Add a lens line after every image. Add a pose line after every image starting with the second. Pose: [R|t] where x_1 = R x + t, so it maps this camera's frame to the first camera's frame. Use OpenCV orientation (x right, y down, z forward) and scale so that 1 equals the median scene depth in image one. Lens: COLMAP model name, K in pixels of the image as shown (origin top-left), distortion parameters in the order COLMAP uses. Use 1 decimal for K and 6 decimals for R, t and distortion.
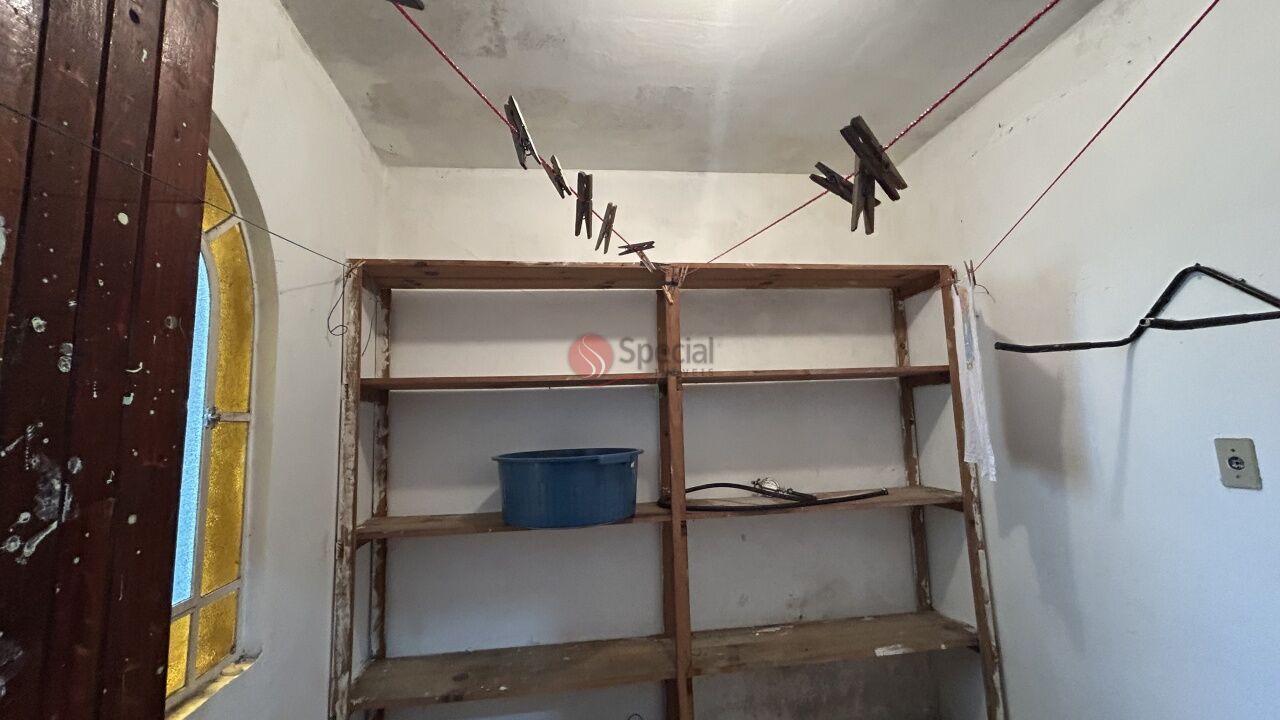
lens RADIAL K [[522.3, 0, 643.0], [0, 522.3, 353.1], [0, 0, 1]] dist [-0.004107, 0.003032]
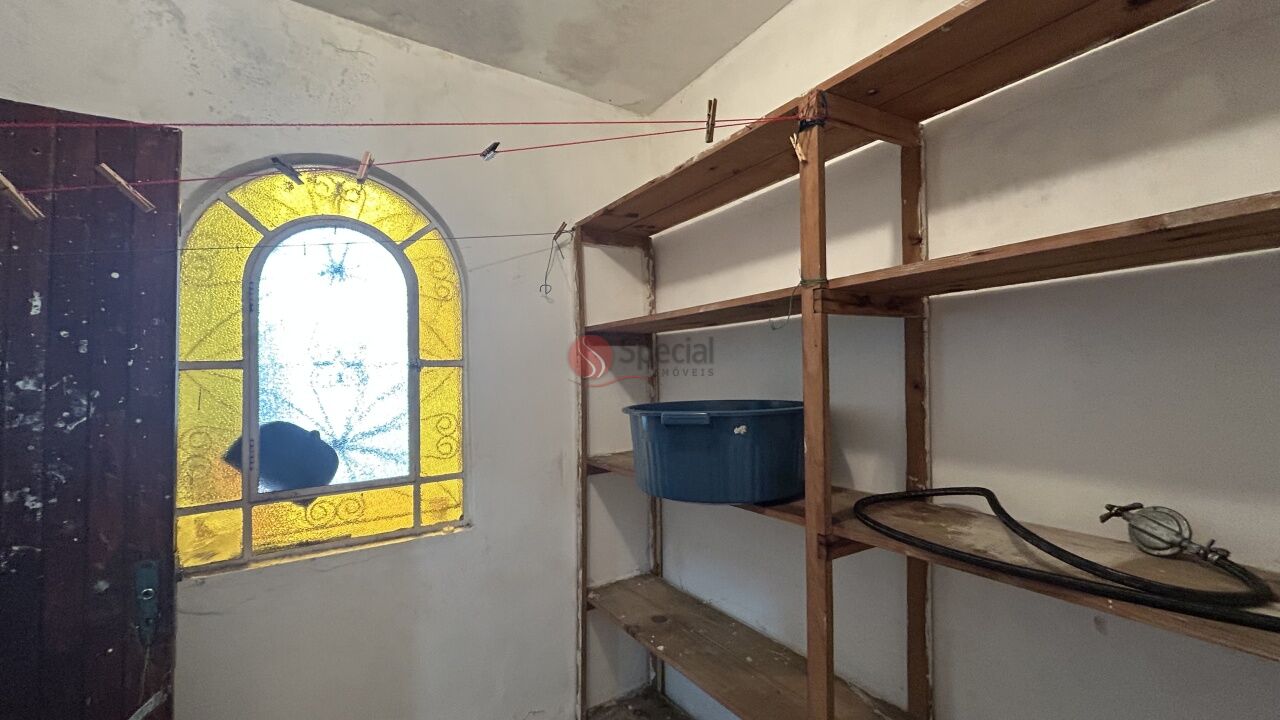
lens RADIAL K [[522.3, 0, 637.4], [0, 522.3, 355.5], [0, 0, 1]] dist [-0.004107, 0.003032]
pose [[0.416376, -0.007187, -0.909164, 0.830519], [0.129115, 0.990302, 0.051303, 0.103245], [0.899978, -0.138748, 0.413266, 0.949740]]
